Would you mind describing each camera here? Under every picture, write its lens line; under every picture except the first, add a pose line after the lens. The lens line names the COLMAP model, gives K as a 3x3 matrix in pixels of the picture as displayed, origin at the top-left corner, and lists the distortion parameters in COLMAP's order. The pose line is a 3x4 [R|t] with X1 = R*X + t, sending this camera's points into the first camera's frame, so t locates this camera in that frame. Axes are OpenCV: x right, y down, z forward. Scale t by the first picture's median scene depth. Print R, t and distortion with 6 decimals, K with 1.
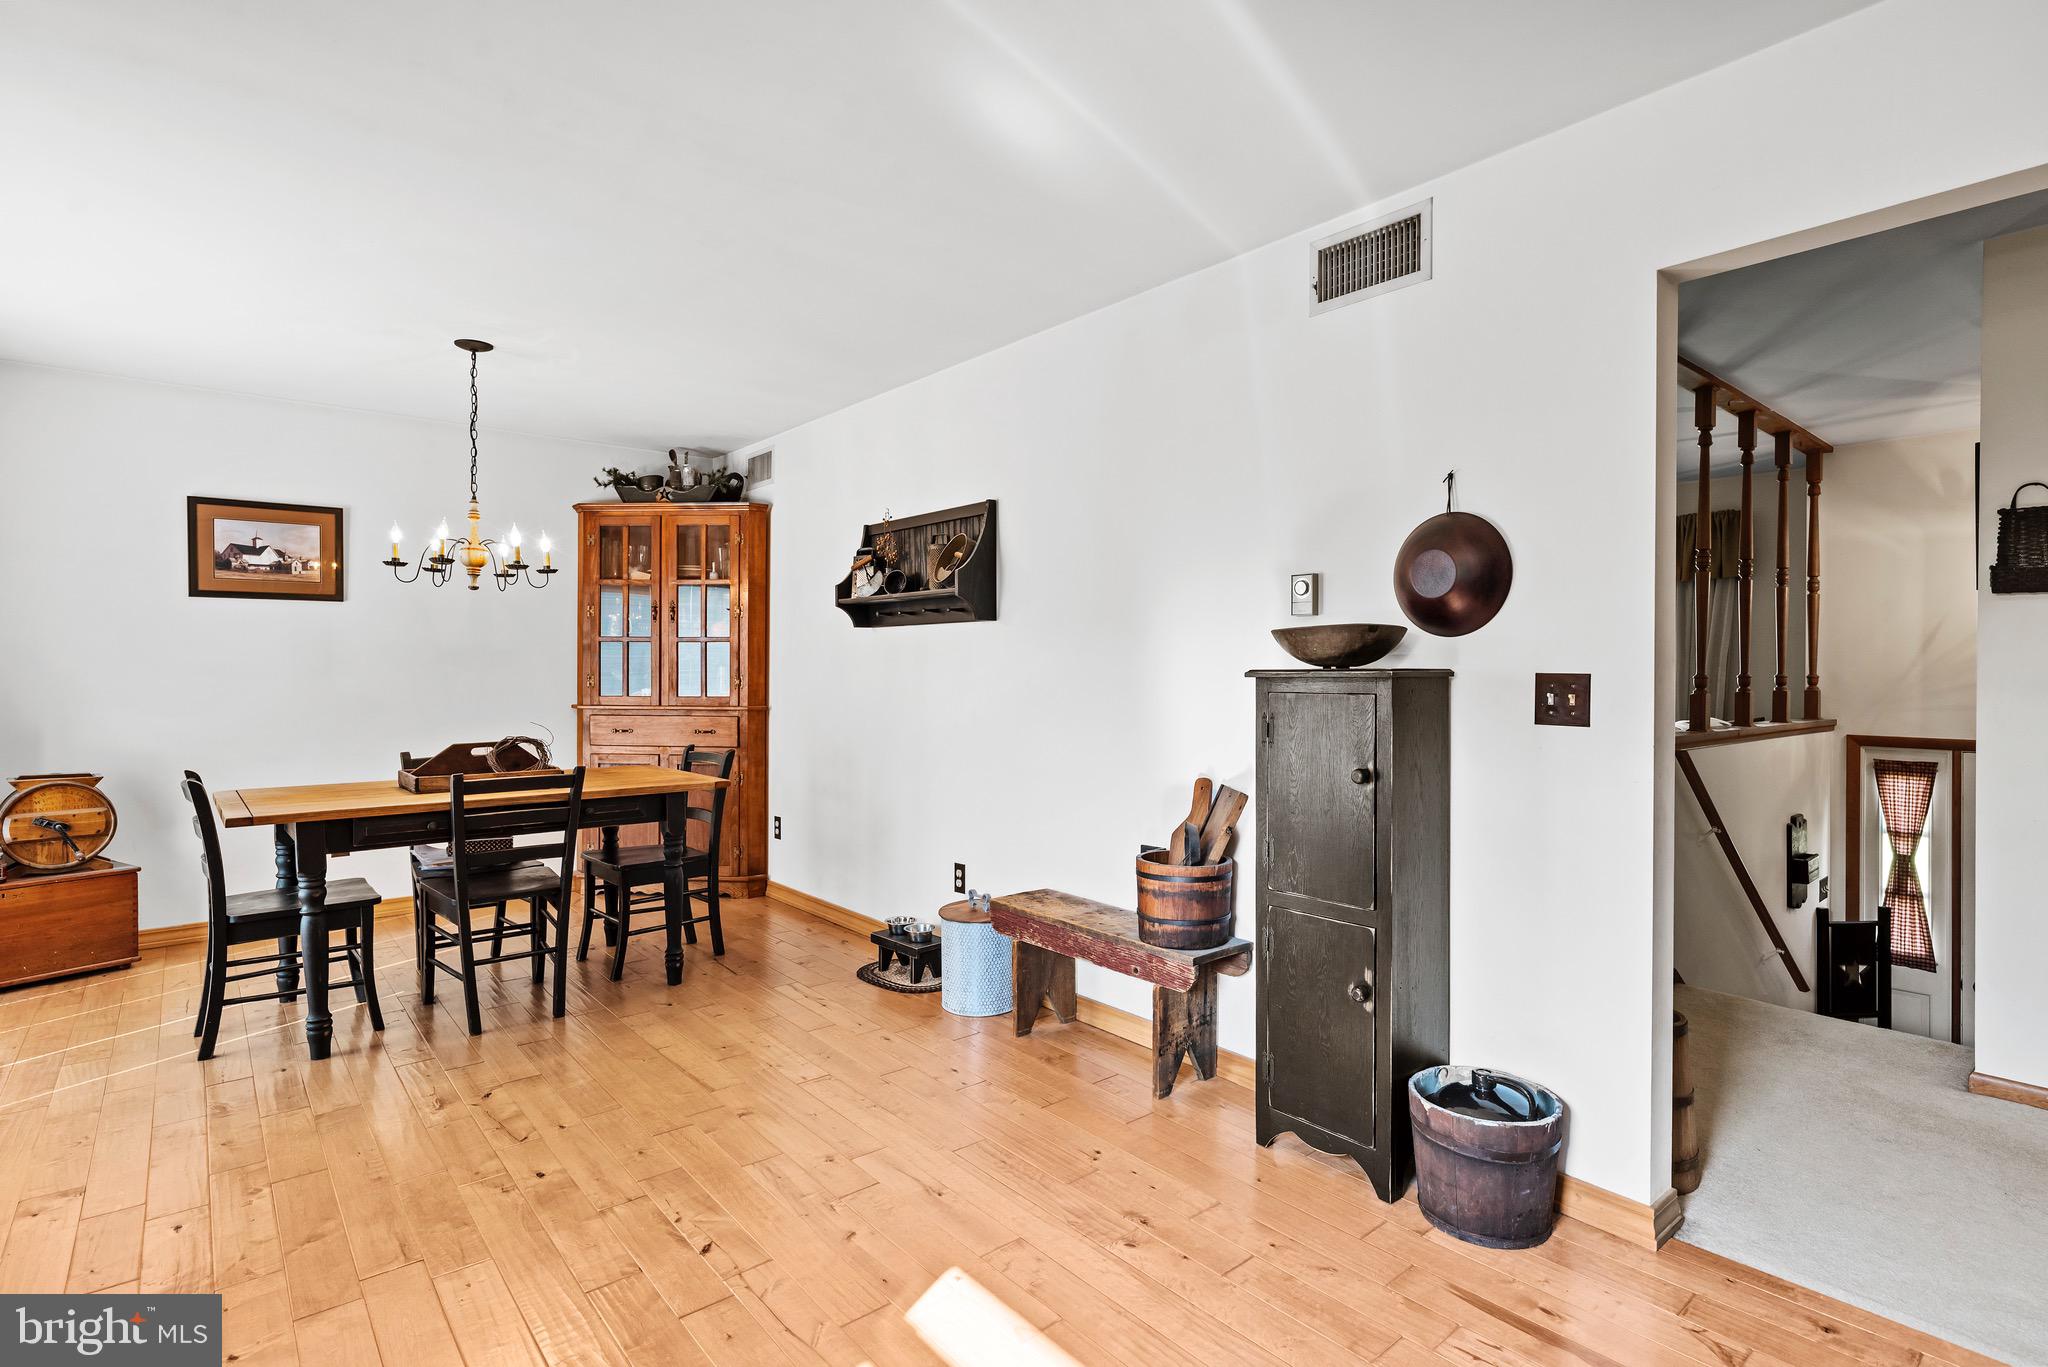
lens RADIAL K [[995.8, 0, 1050.6], [0, 995.8, 676.8], [0, 0, 1]] dist [-0.002267, -0.000381]
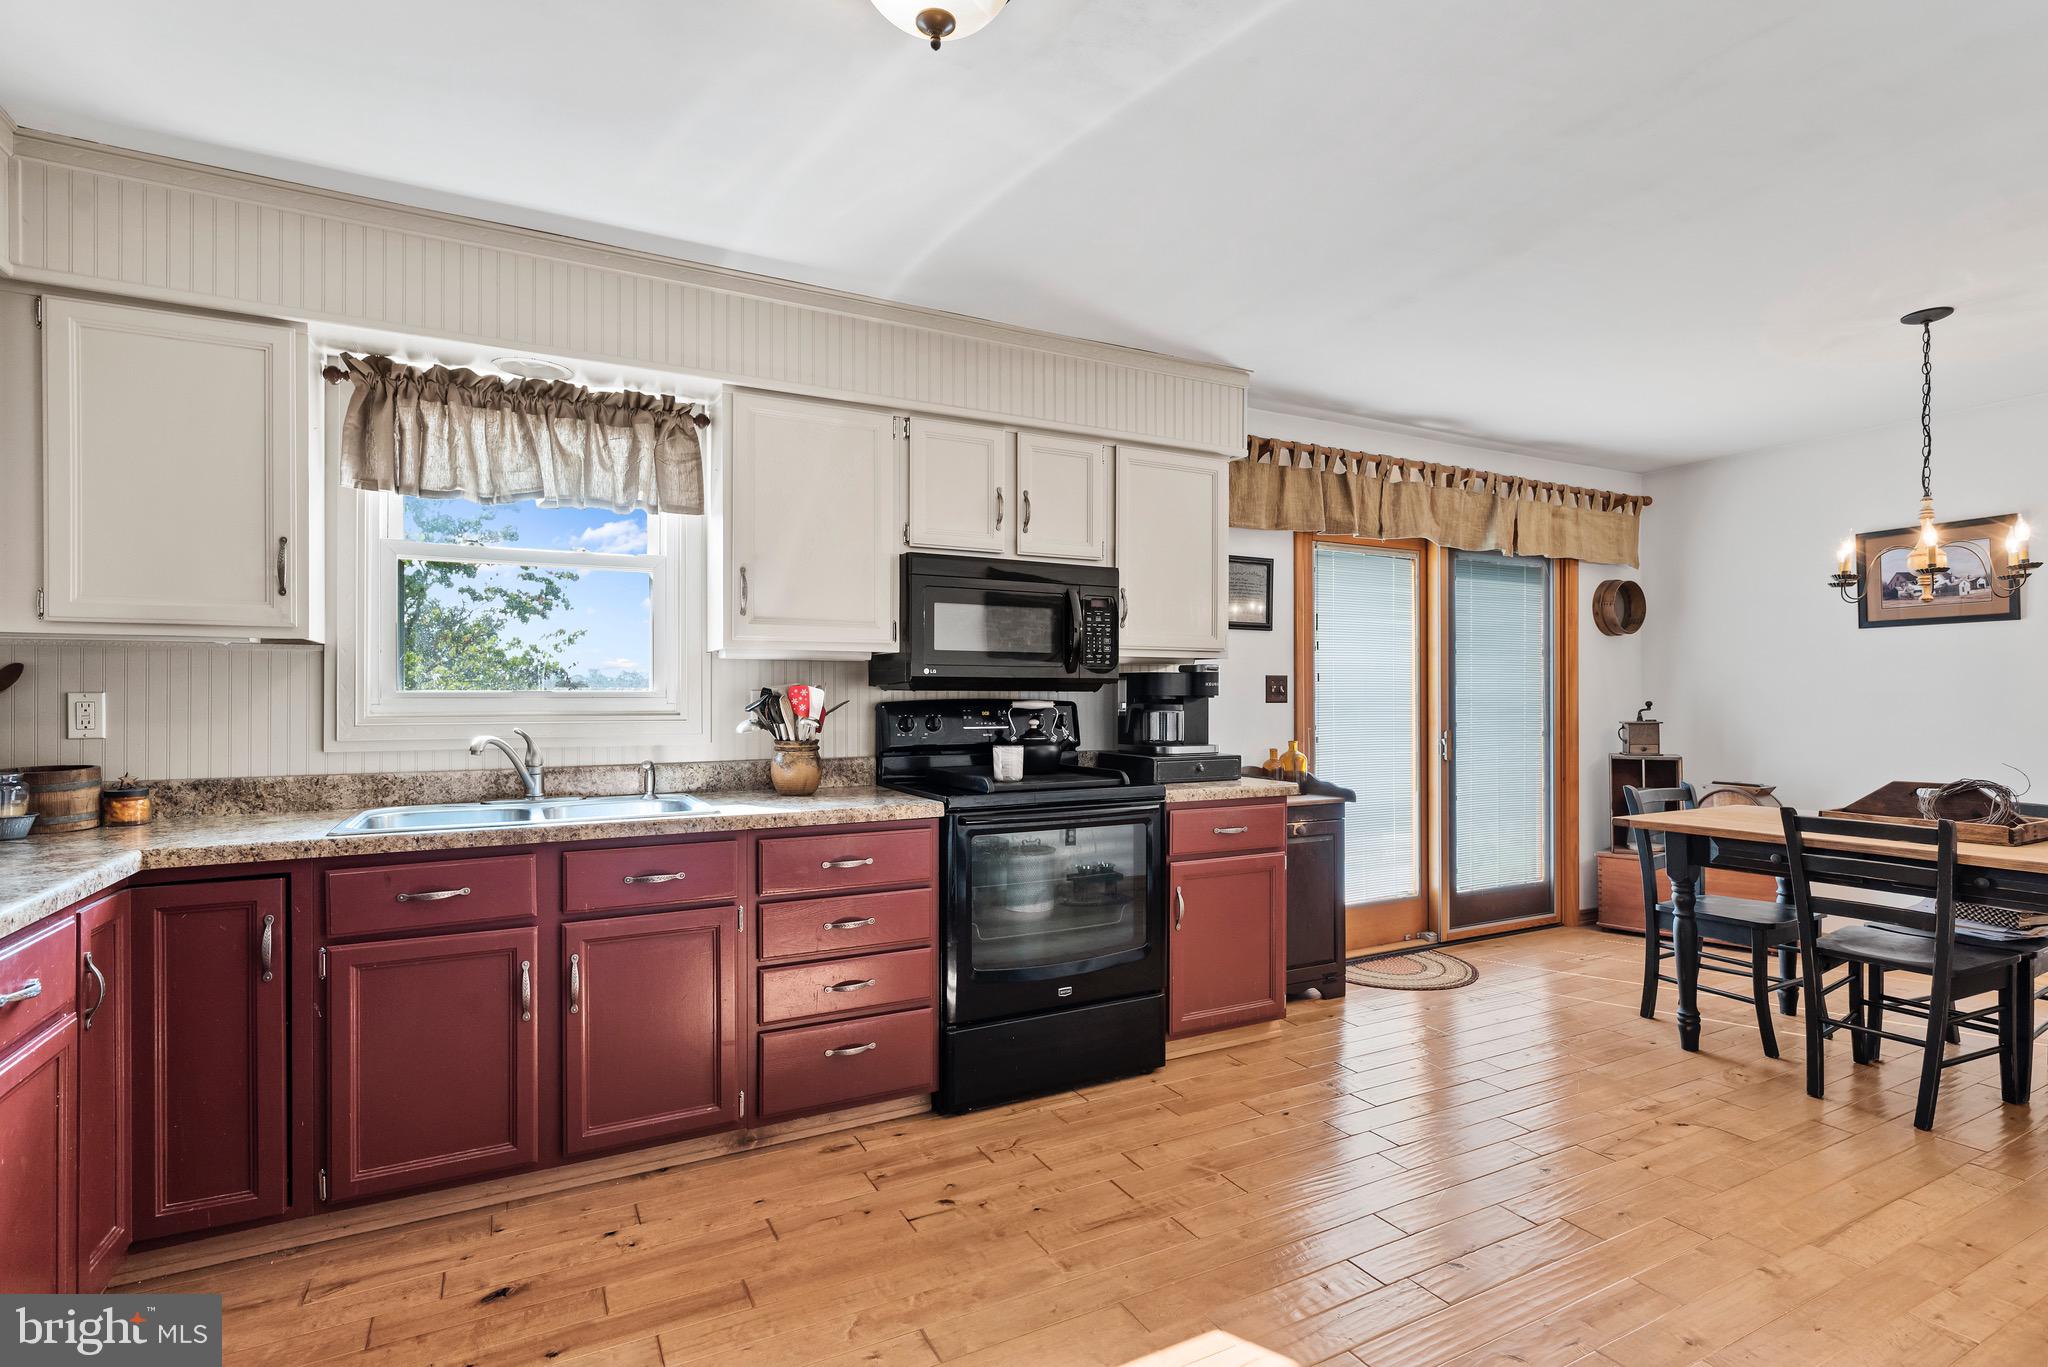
lens RADIAL K [[993.0, 0, 1045.8], [0, 993.0, 693.8], [0, 0, 1]] dist [-0.003324, -0.000102]
pose [[-0.224425, -0.006489, -0.974470, 0.338958], [-0.007923, 0.999957, -0.004834, 0.000577], [0.974459, 0.006636, -0.224466, 0.374576]]
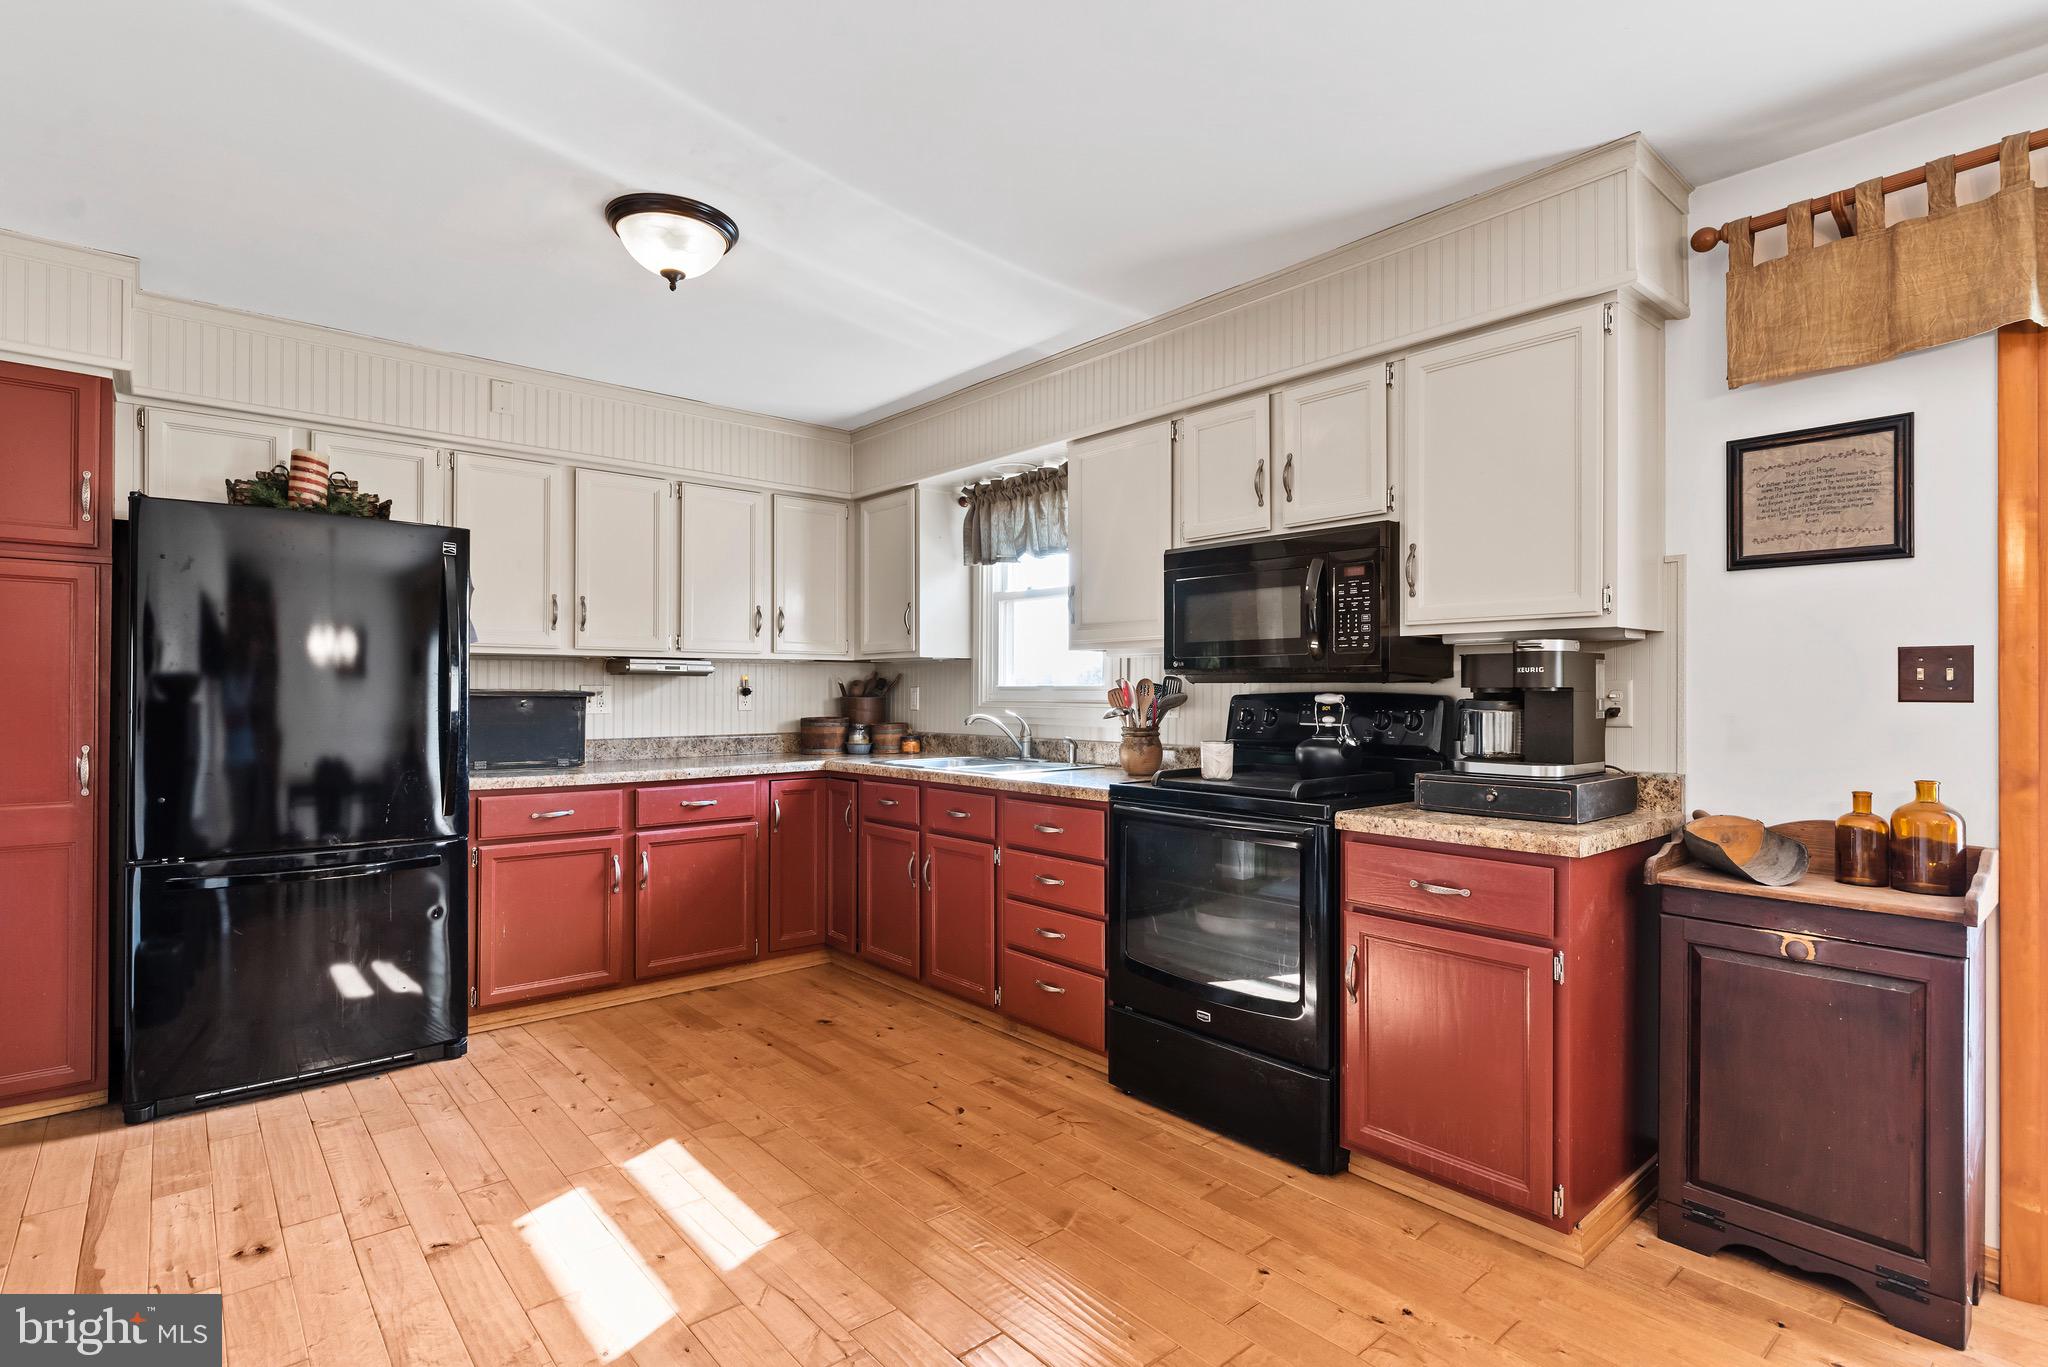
lens RADIAL K [[973.7, 0, 1024.0], [0, 973.7, 683.5], [0, 0, 1]] dist [0.002104, 0.000378]
pose [[-0.999971, -0.005081, -0.005589, -0.223755], [-0.005088, 0.999986, 0.001290, -0.004507], [0.005583, 0.001319, -0.999984, 0.845874]]
